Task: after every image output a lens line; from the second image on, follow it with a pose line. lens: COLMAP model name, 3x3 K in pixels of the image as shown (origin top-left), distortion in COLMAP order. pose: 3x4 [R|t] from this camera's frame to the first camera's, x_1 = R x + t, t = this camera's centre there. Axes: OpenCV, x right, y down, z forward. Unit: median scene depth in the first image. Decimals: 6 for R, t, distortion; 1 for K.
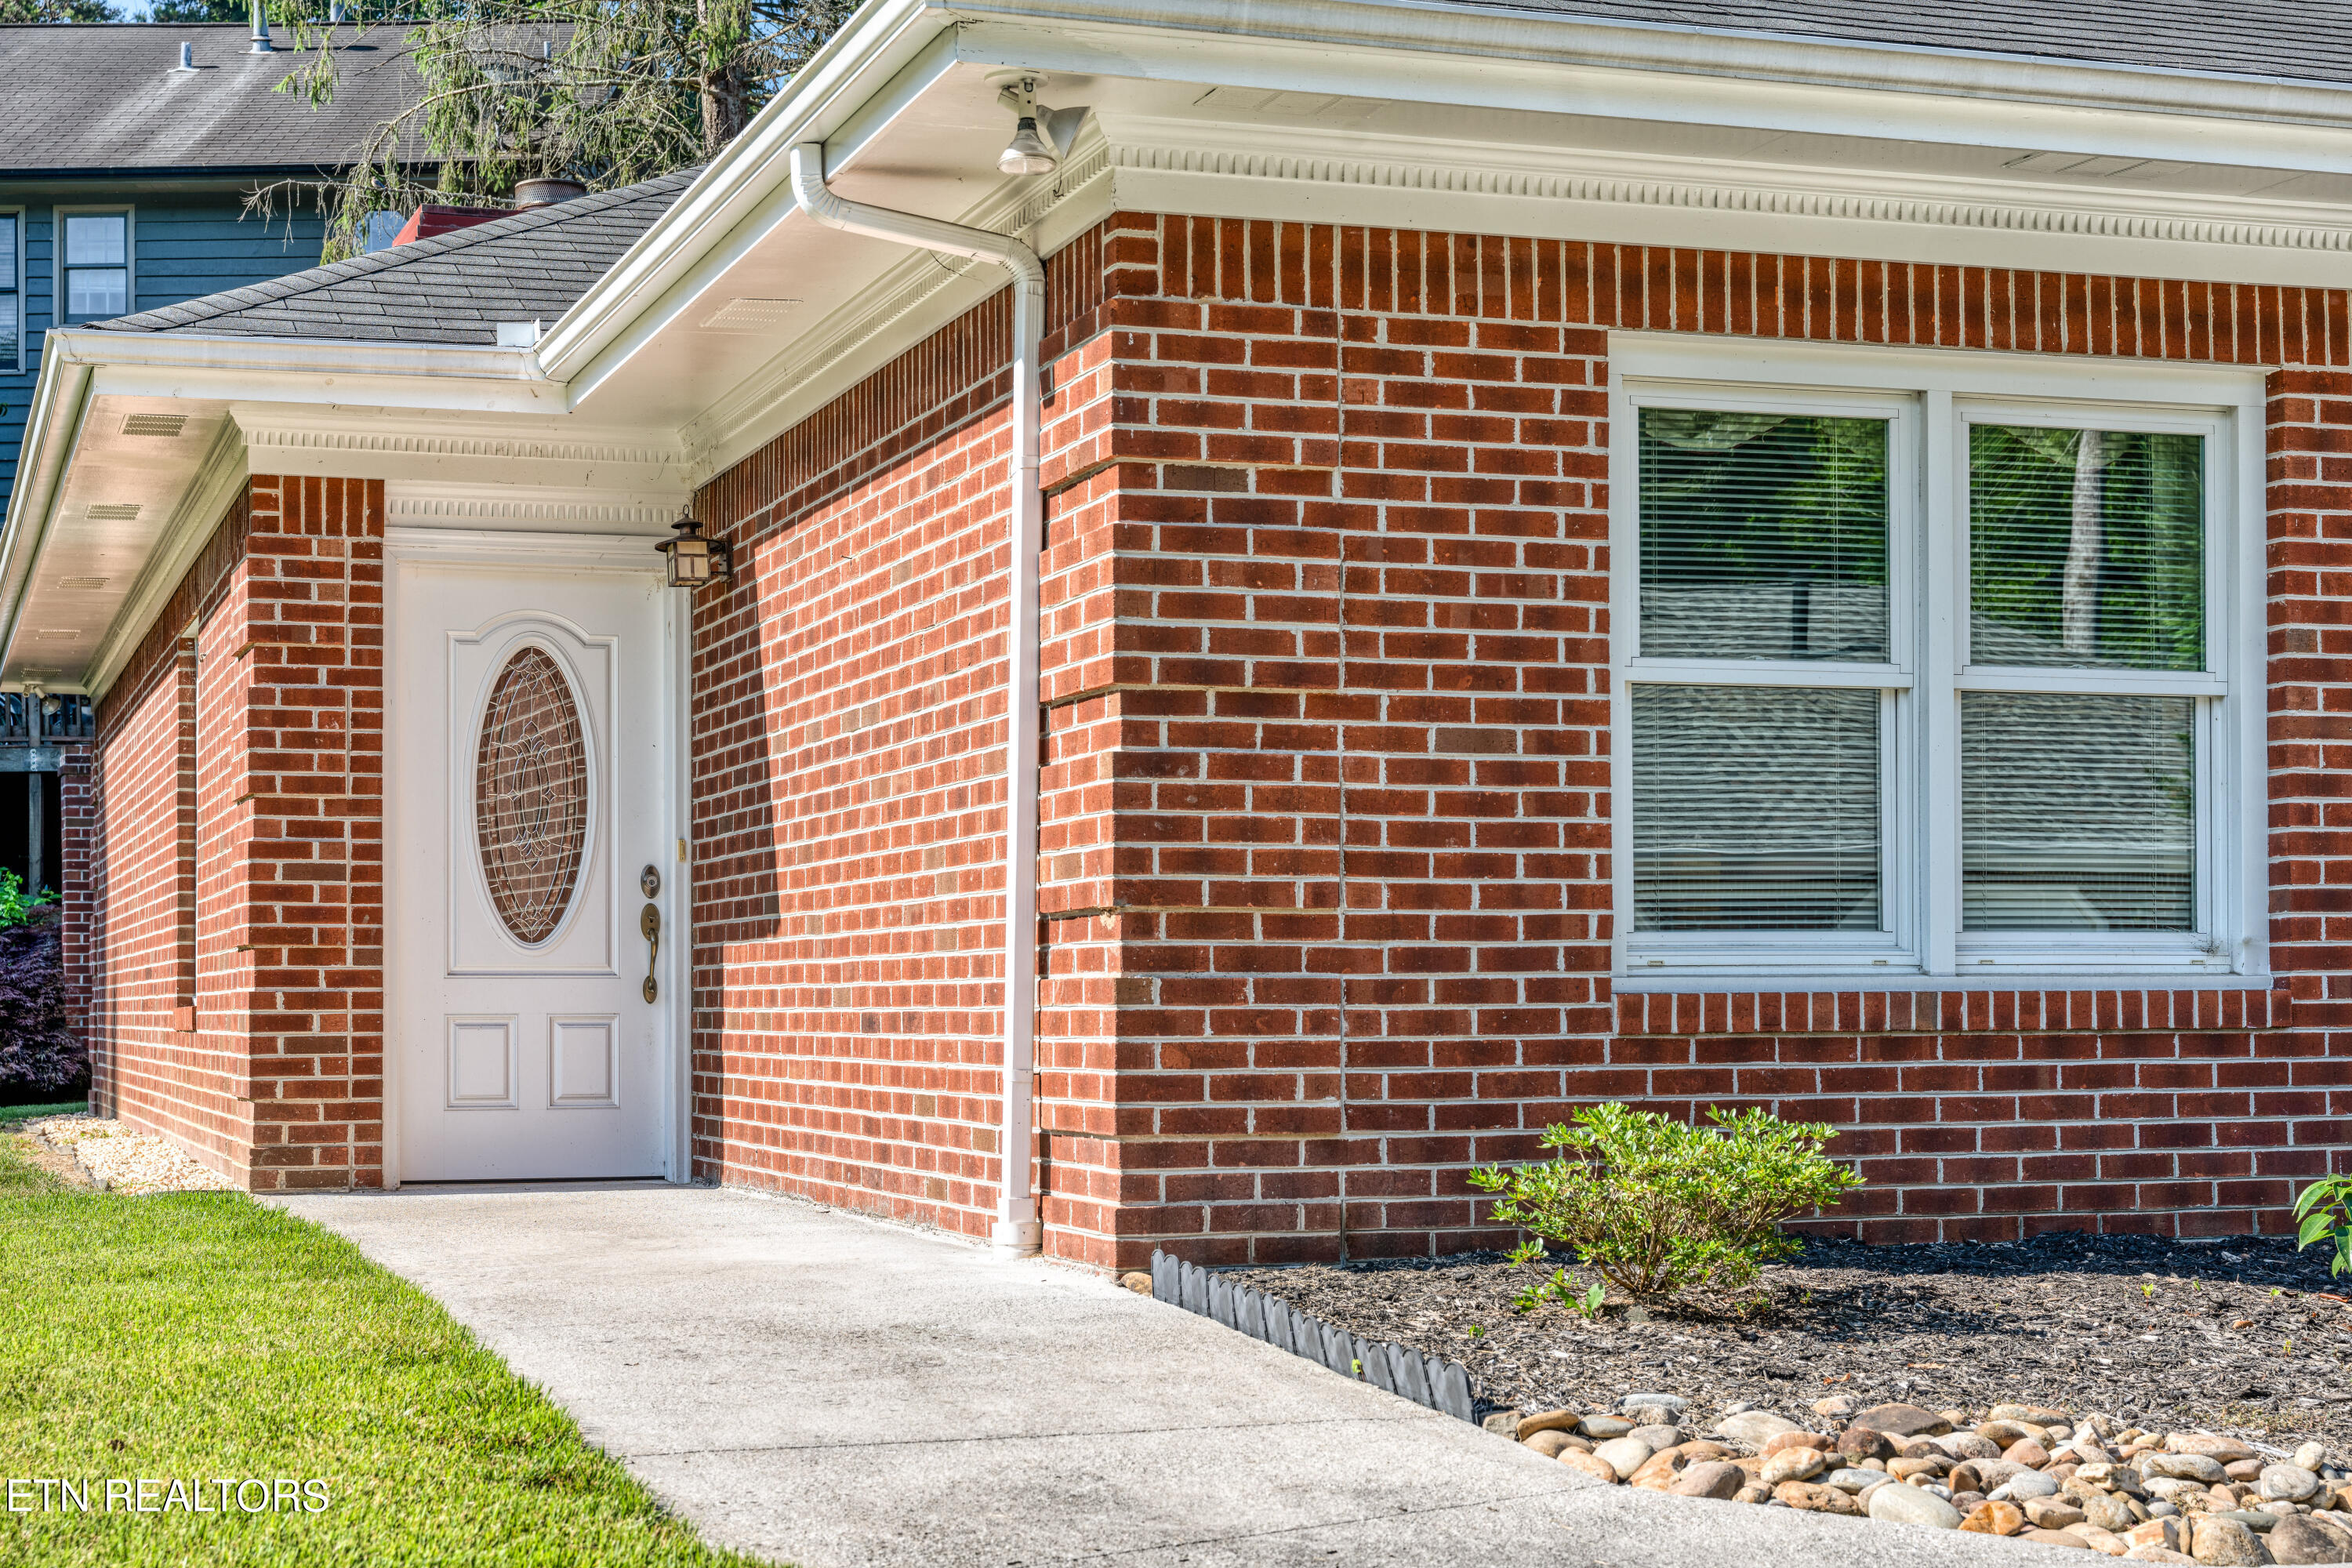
lens RADIAL K [[3850.4, 0, 1179.0], [0, 3850.4, 786.7], [0, 0, 1]] dist [0.039037, 0.000000]
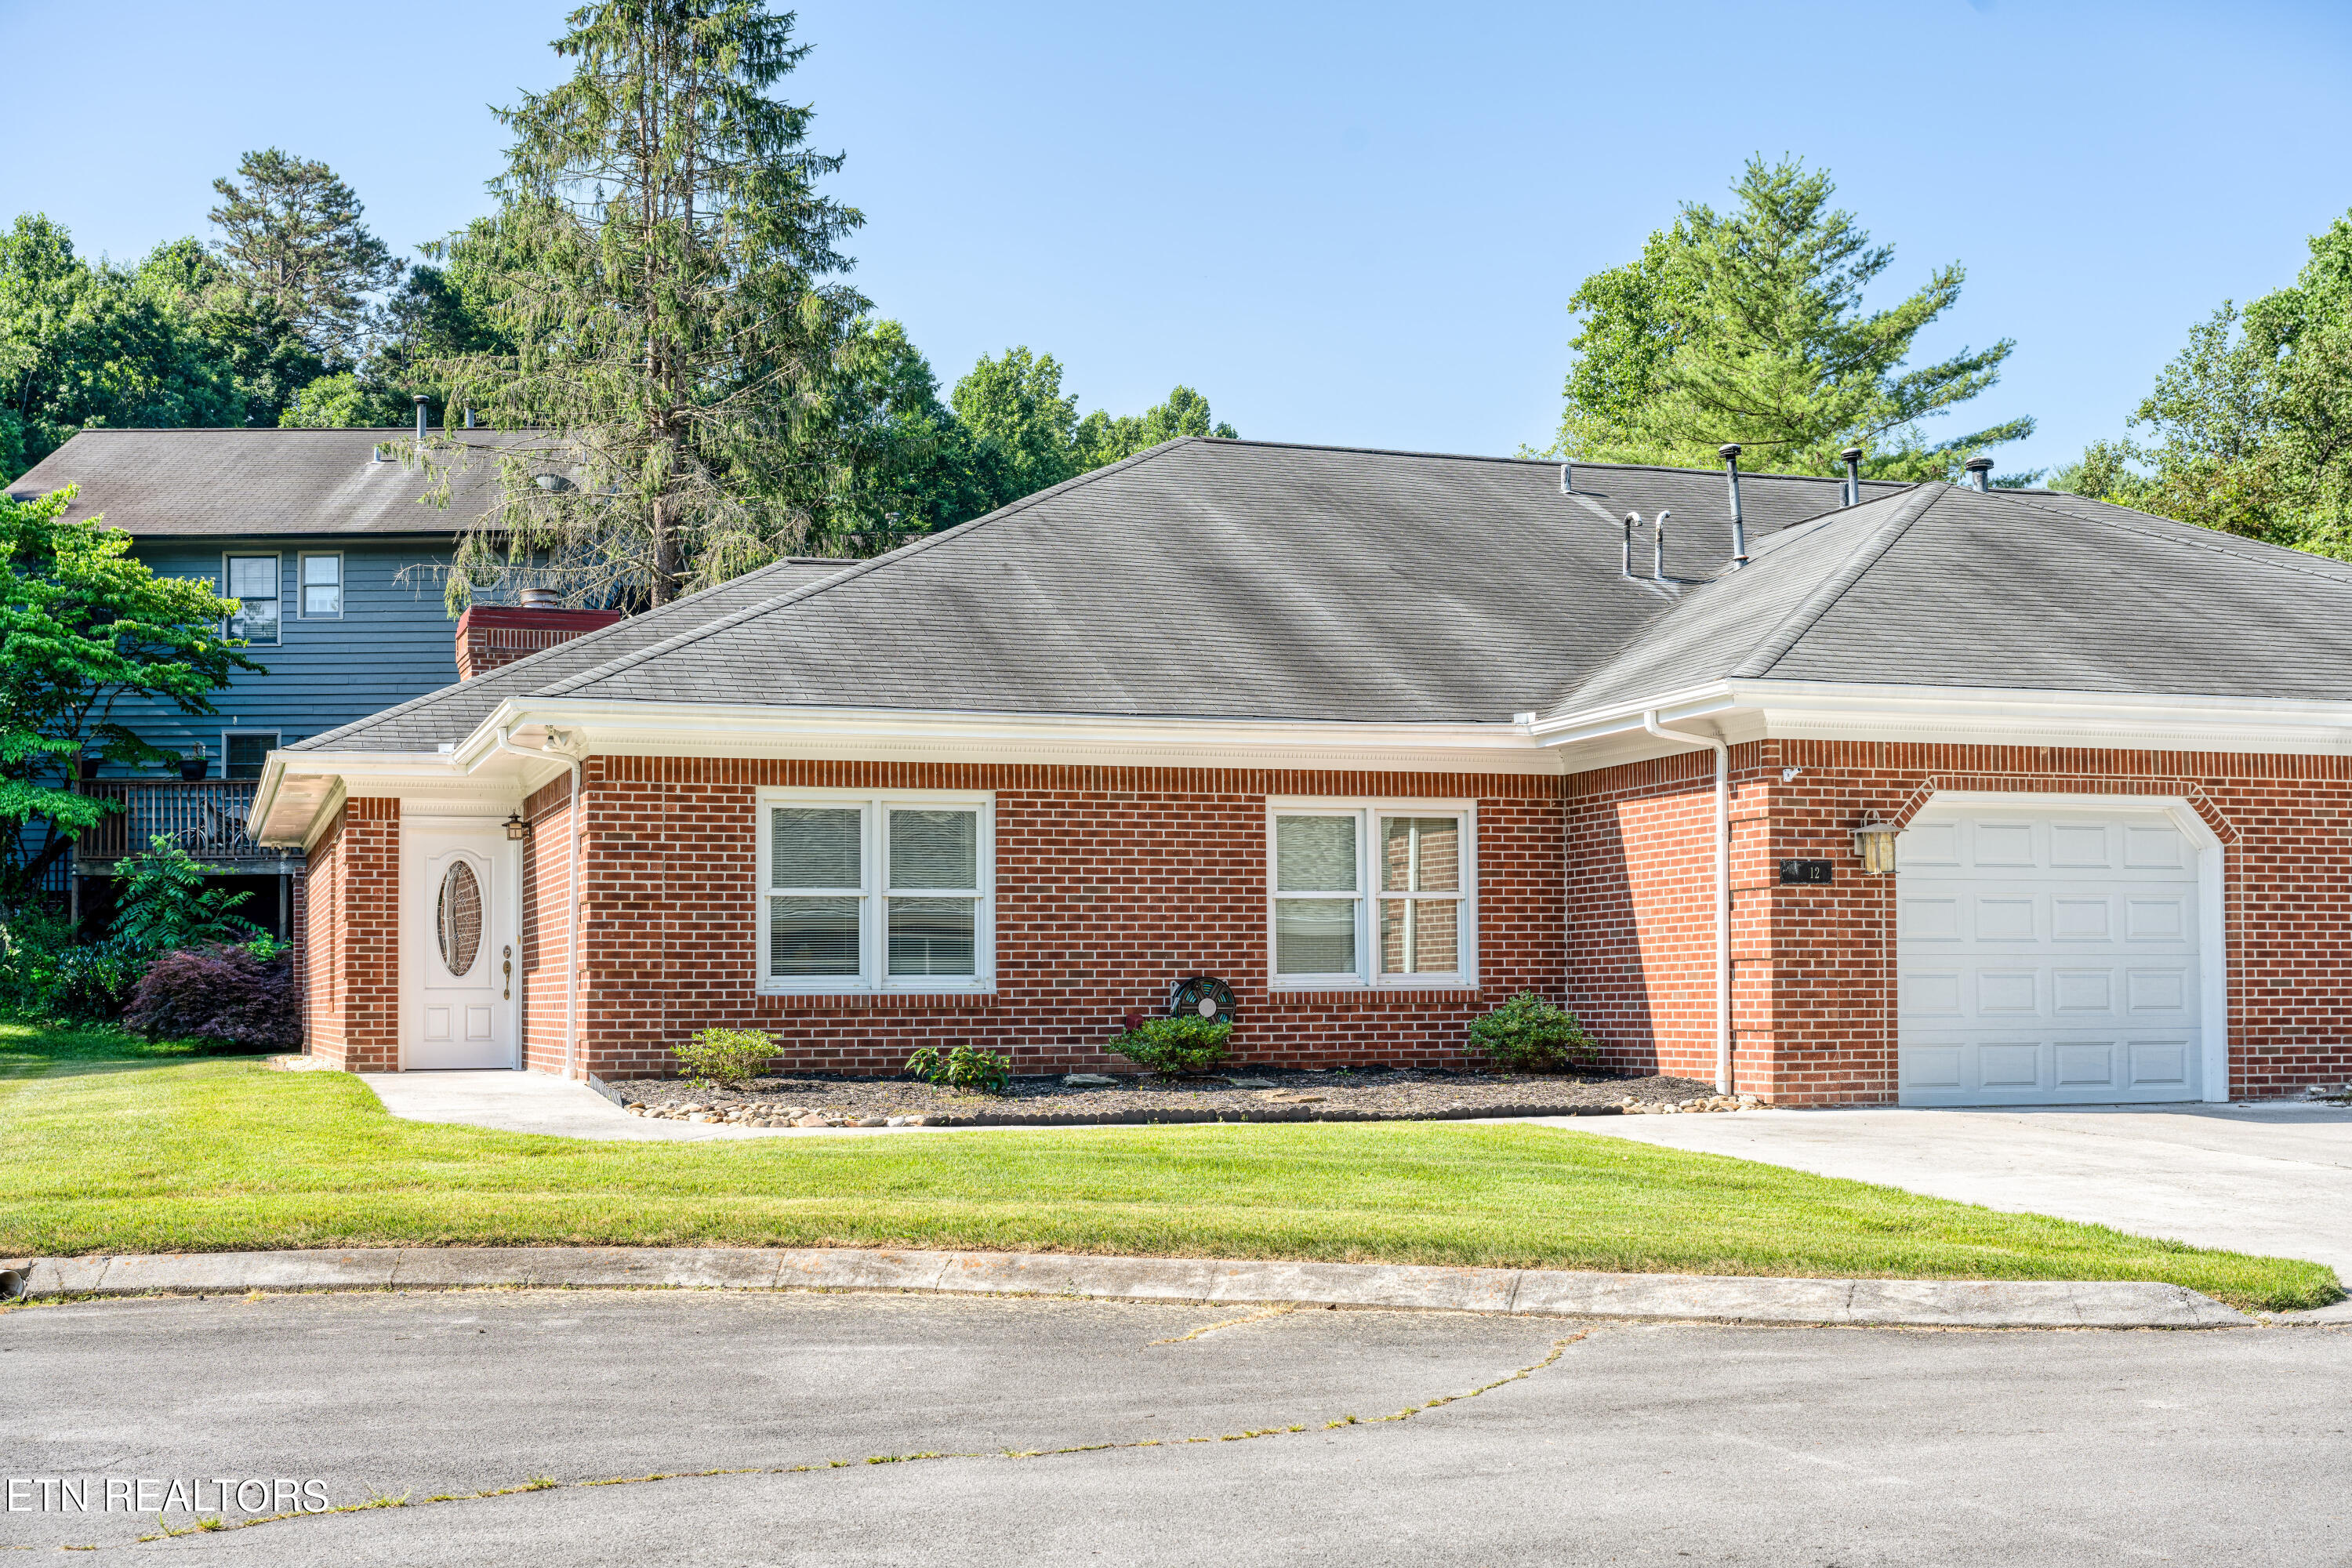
lens RADIAL K [[2832.9, 0, 1172.9], [0, 2832.9, 781.6], [0, 0, 1]] dist [0.019427, 0.000000]
pose [[0.999956, 0.000435, 0.009322, 0.424862], [-0.000228, 0.999754, -0.022180, -0.069270], [-0.009330, 0.022177, 0.999711, -1.309750]]
